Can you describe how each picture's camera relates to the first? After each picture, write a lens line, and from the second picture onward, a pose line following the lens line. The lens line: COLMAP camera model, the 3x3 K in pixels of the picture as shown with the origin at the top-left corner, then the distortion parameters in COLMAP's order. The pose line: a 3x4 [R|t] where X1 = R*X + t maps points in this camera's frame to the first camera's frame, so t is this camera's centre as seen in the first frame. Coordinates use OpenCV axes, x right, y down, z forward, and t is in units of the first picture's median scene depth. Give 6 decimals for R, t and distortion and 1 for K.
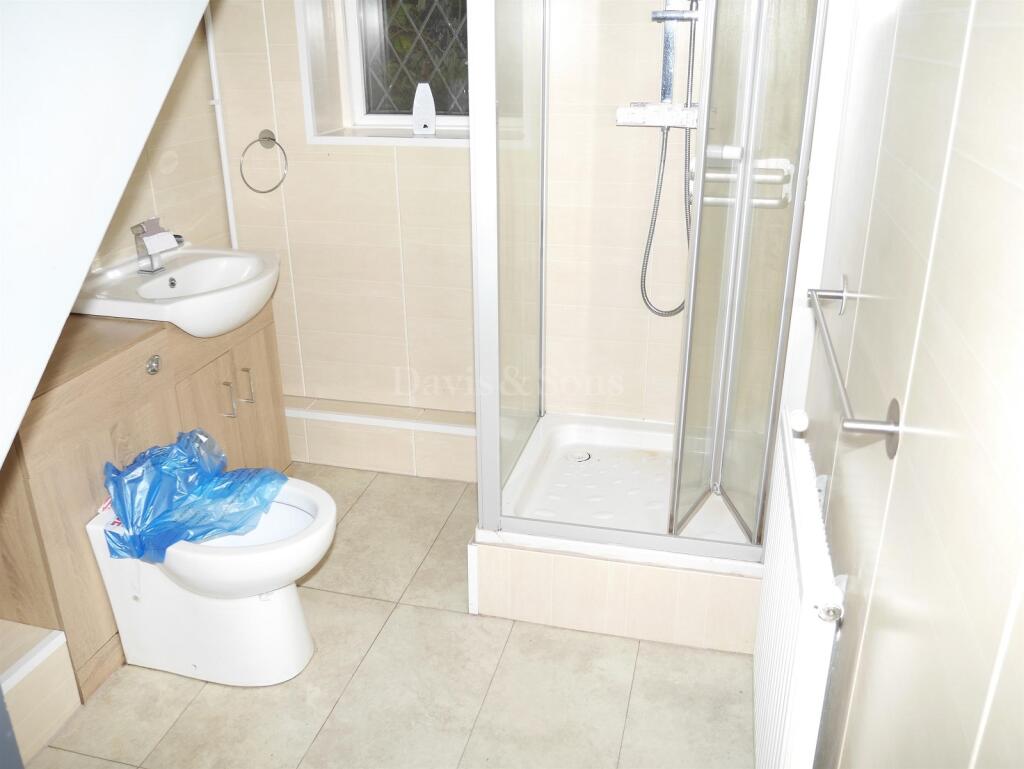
lens RADIAL K [[854.5, 0, 508.8], [0, 854.5, 383.1], [0, 0, 1]] dist [-0.018932, 0.001562]
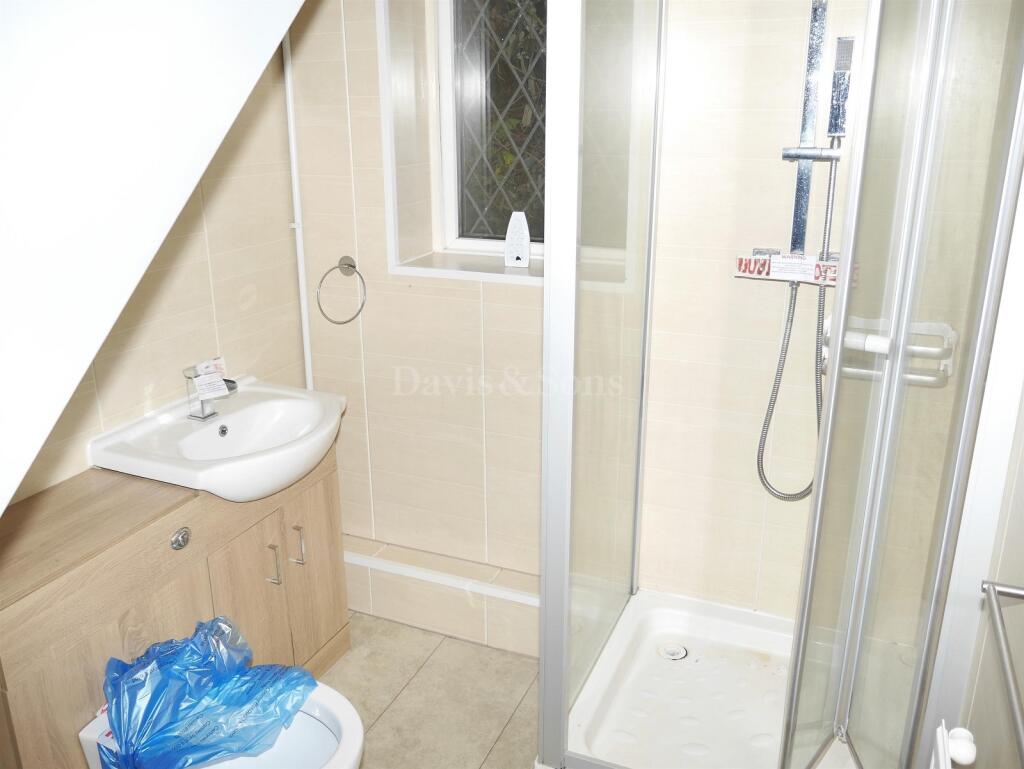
lens RADIAL K [[854.5, 0, 508.8], [0, 854.5, 383.1], [0, 0, 1]] dist [-0.018932, 0.001562]
pose [[0.987678, 0.052793, -0.147330, 0.036928], [-0.063349, 0.995679, -0.067903, -0.130917], [0.143108, 0.076399, 0.986754, 0.151380]]
